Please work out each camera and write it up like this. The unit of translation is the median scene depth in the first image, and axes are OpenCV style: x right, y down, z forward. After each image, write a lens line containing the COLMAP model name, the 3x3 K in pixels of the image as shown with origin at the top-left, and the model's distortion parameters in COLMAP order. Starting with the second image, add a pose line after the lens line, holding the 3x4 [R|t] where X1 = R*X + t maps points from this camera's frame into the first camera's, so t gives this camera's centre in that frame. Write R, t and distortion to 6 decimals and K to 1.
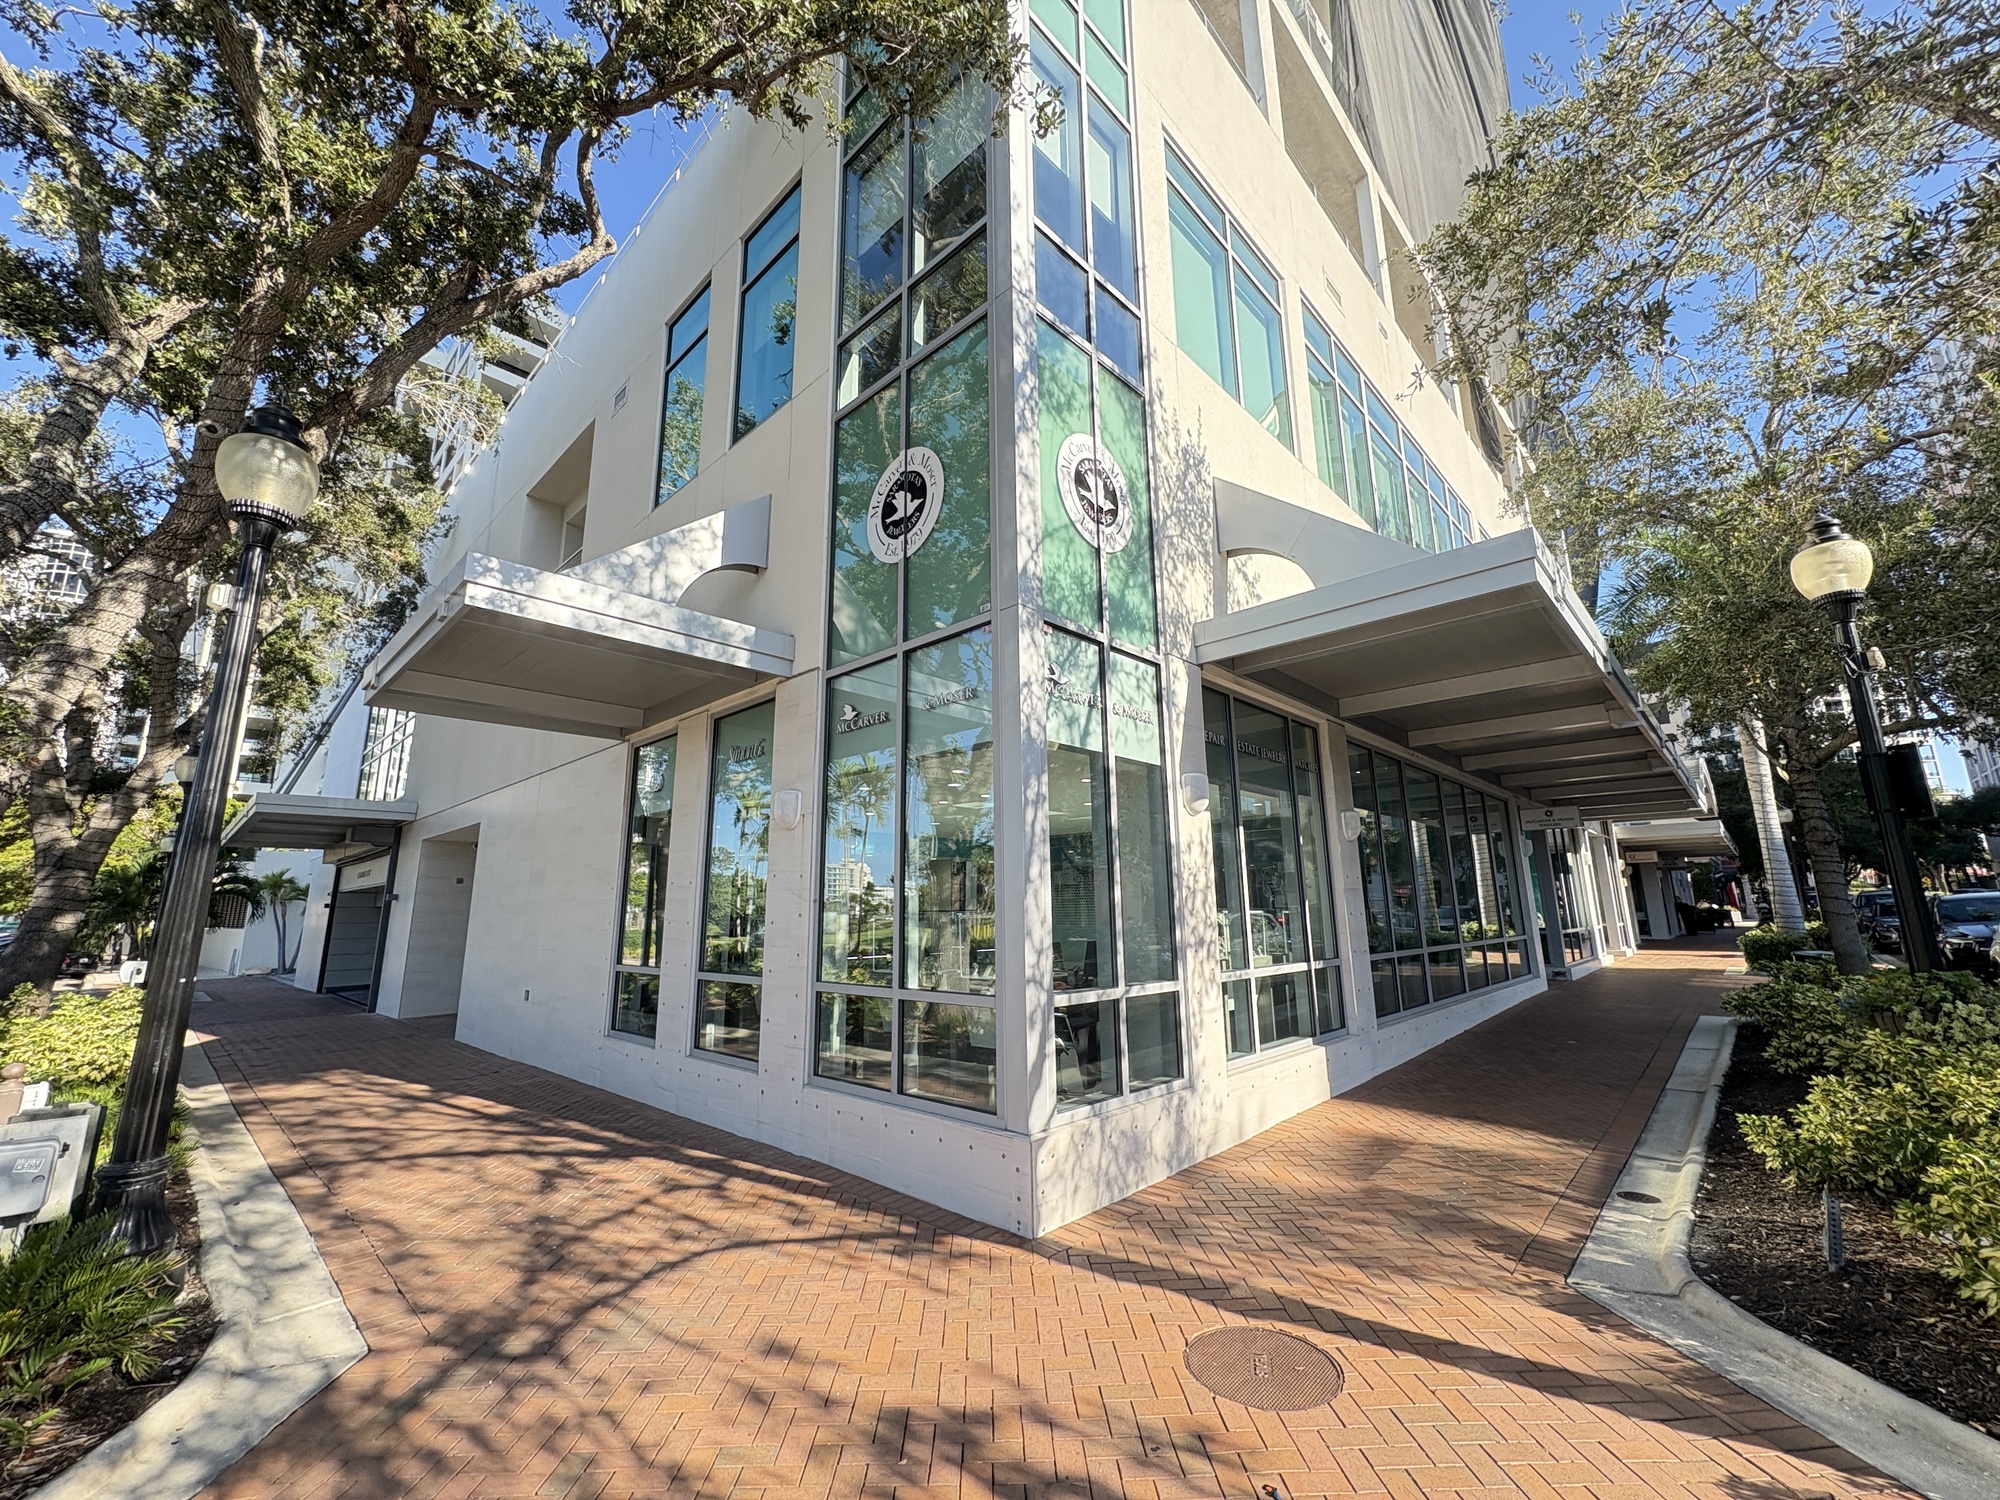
lens RADIAL K [[796.0, 0, 998.8], [0, 796.0, 743.9], [0, 0, 1]] dist [0.001797, -0.000066]
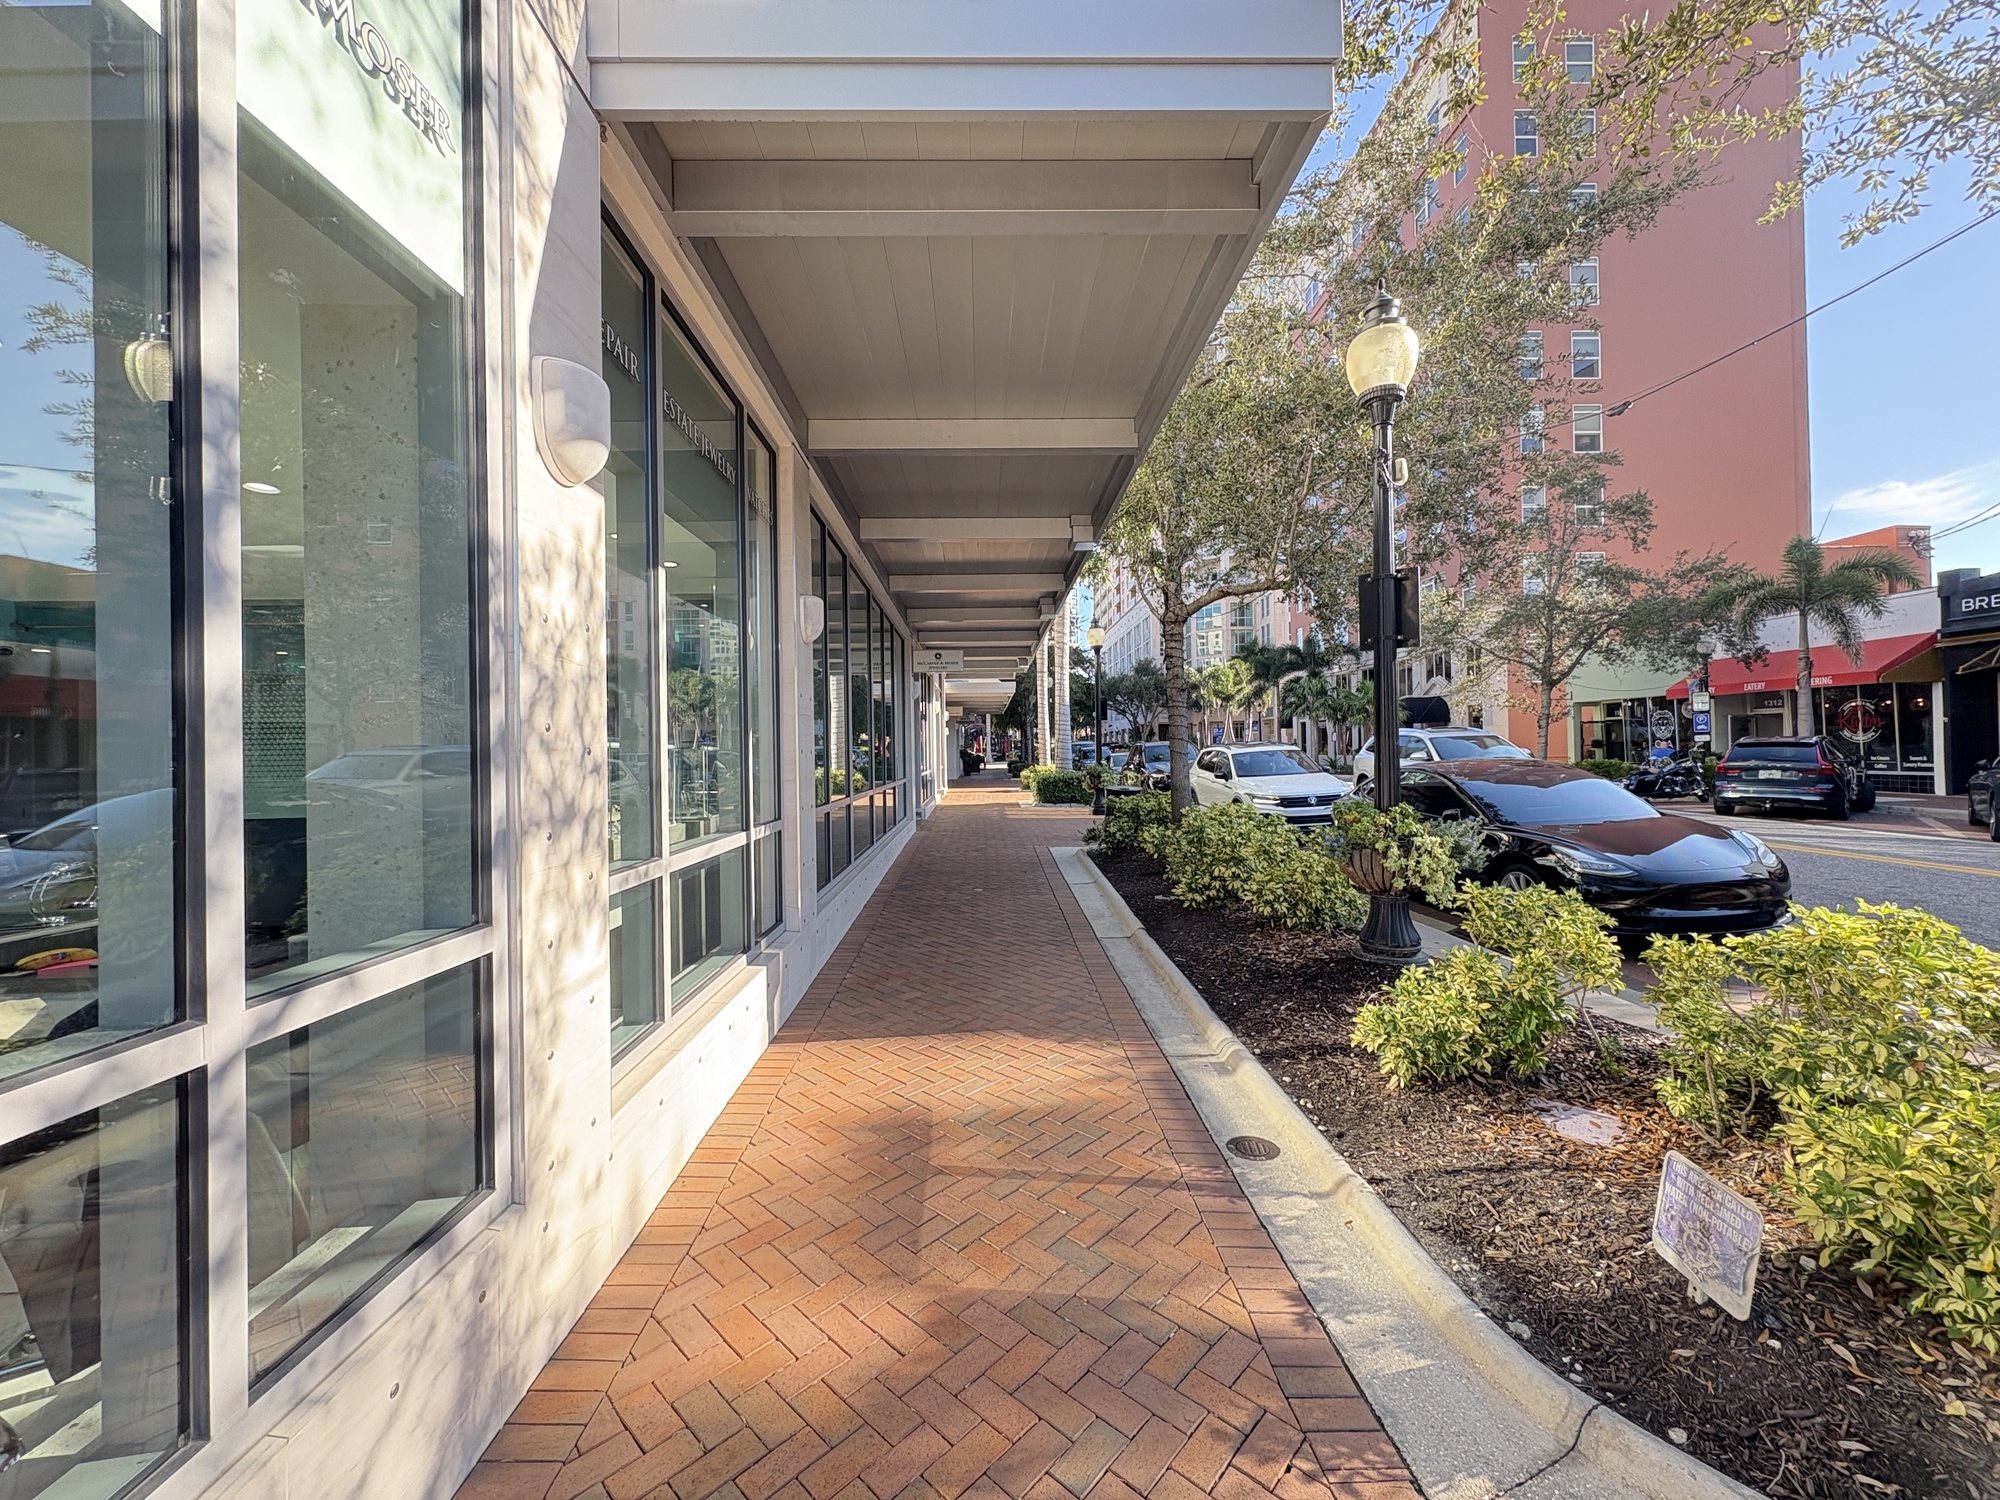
lens RADIAL K [[796.0, 0, 991.5], [0, 796.0, 748.2], [0, 0, 1]] dist [0.001797, -0.000066]
pose [[0.713337, 0.003735, 0.700811, 0.134605], [-0.136852, 0.981477, 0.134066, 0.141587], [-0.687329, -0.191542, 0.700636, 0.611042]]
